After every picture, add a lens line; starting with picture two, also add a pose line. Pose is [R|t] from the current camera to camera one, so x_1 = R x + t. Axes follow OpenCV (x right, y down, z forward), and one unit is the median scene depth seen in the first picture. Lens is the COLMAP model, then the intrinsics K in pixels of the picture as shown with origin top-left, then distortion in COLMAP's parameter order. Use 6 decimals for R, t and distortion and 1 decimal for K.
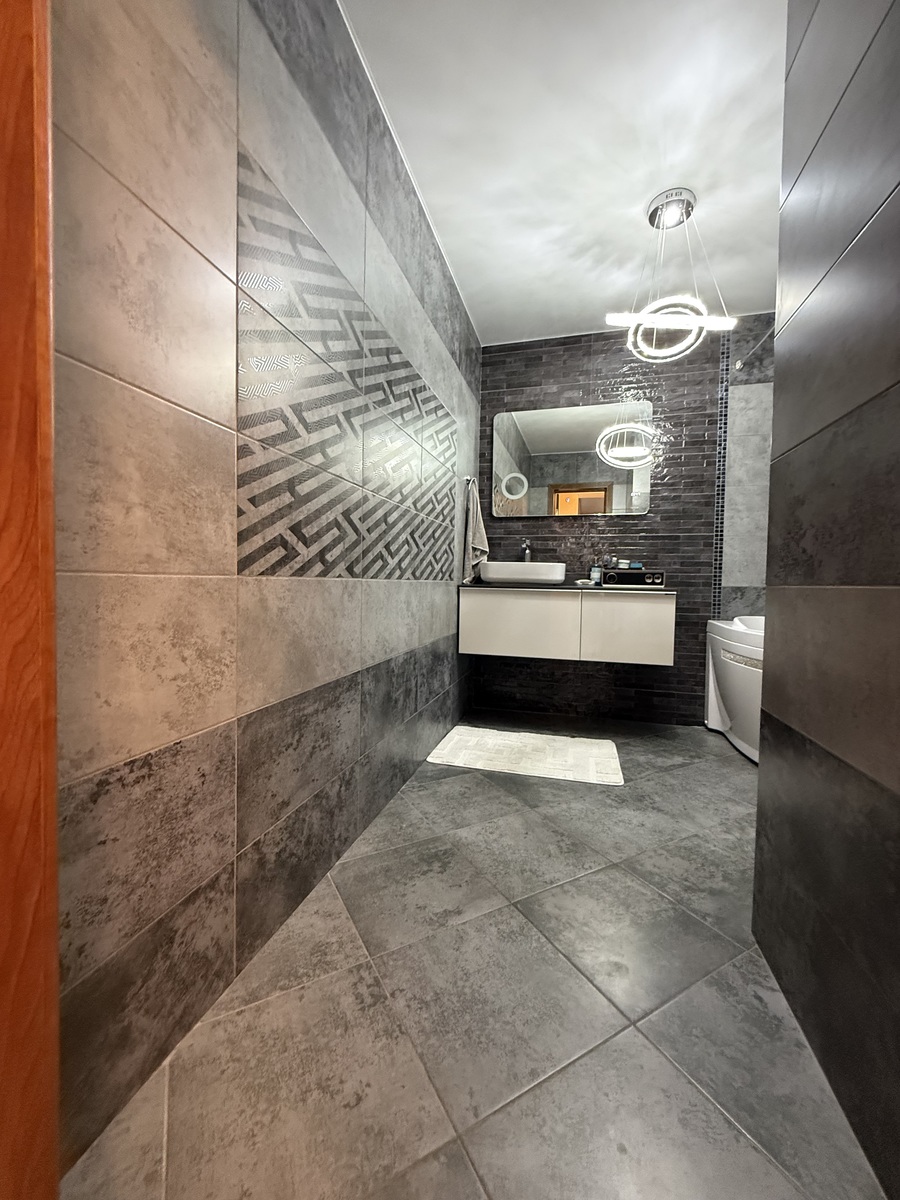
lens RADIAL K [[478.2, 0, 449.7], [0, 478.2, 597.1], [0, 0, 1]] dist [-0.000801, 0.000234]
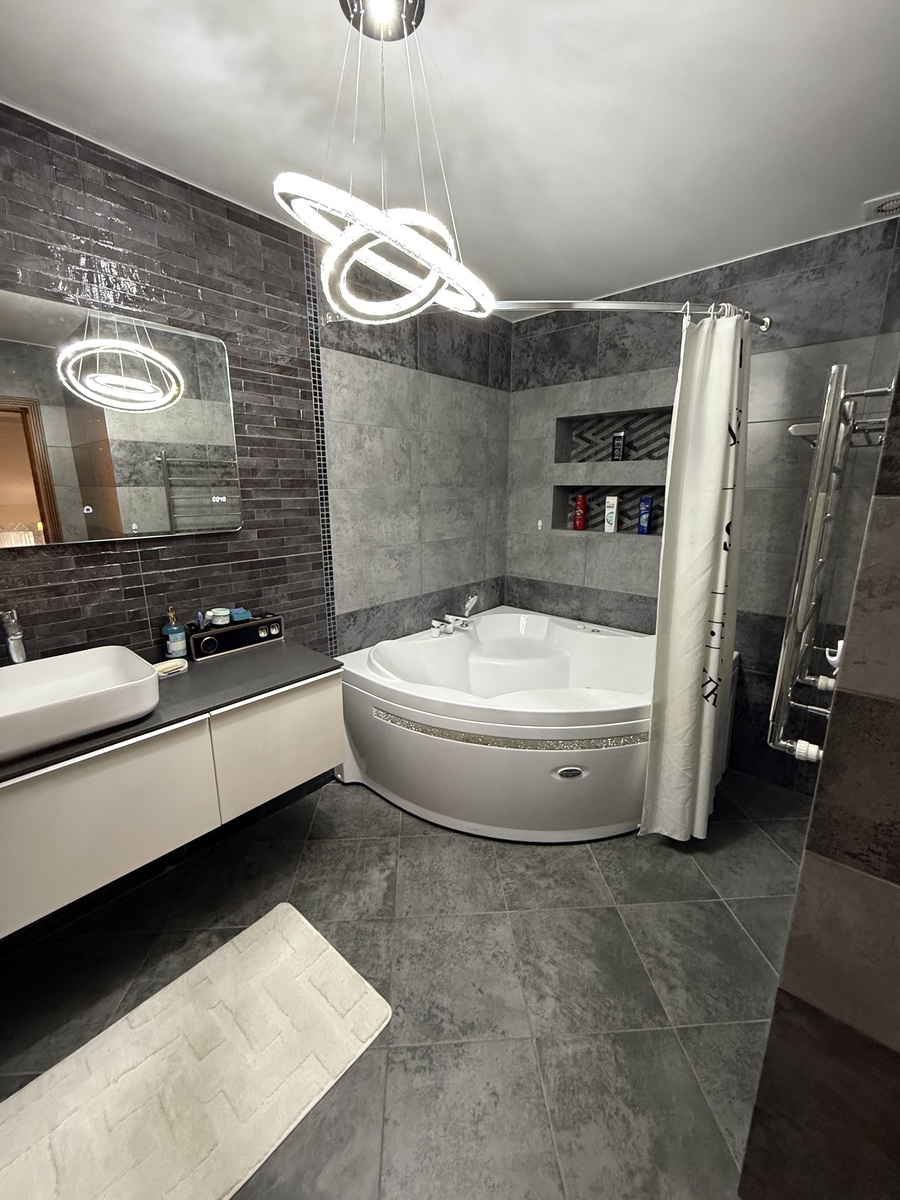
lens RADIAL K [[478.2, 0, 449.7], [0, 478.2, 597.1], [0, 0, 1]] dist [-0.000801, 0.000234]
pose [[0.437031, -0.223294, 0.871289, -0.040043], [0.039516, 0.972525, 0.229418, -0.232015], [-0.898578, -0.065833, 0.433847, 0.488209]]
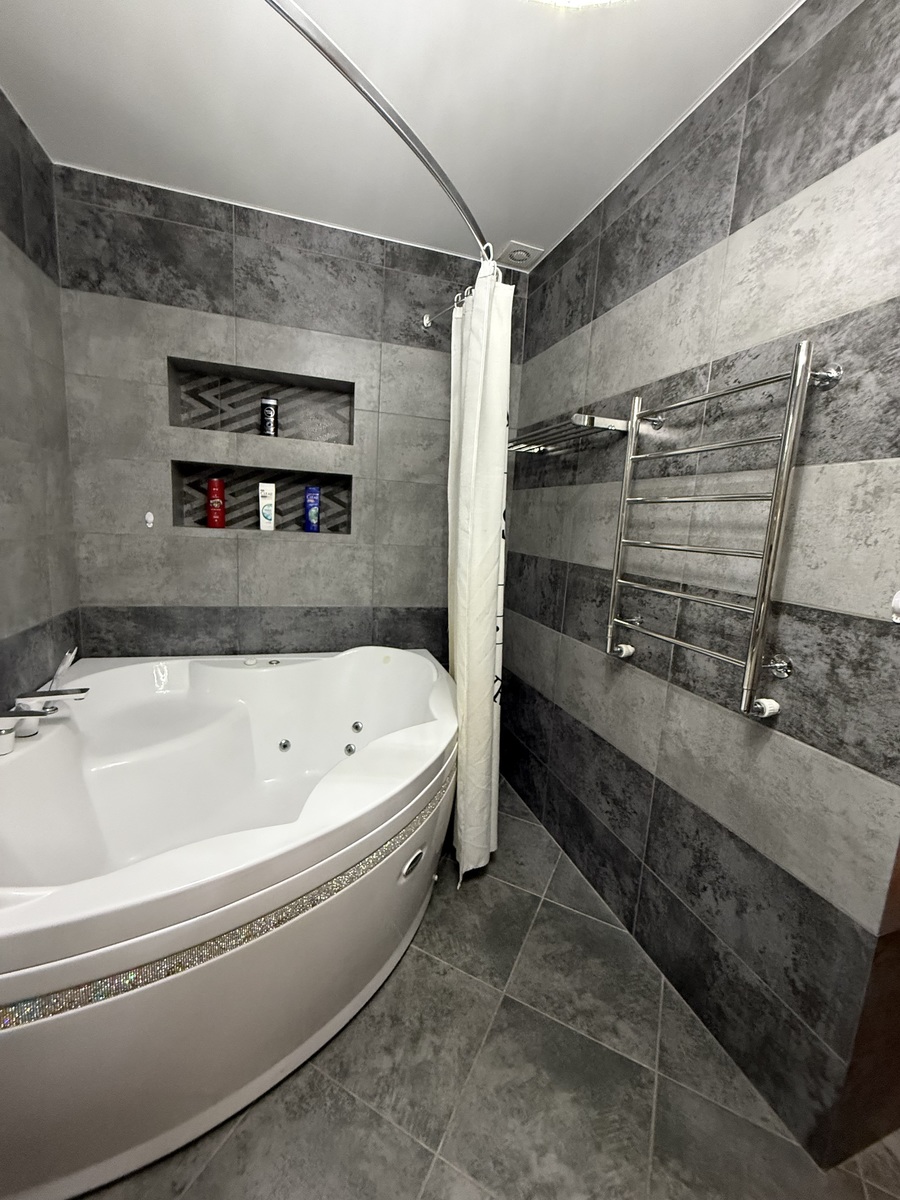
lens RADIAL K [[478.2, 0, 449.7], [0, 478.2, 597.1], [0, 0, 1]] dist [-0.000801, 0.000234]
pose [[-0.552862, -0.182841, 0.812966, 0.207638], [-0.042090, 0.980512, 0.191899, -0.176333], [-0.832209, 0.071876, -0.549783, 0.808621]]
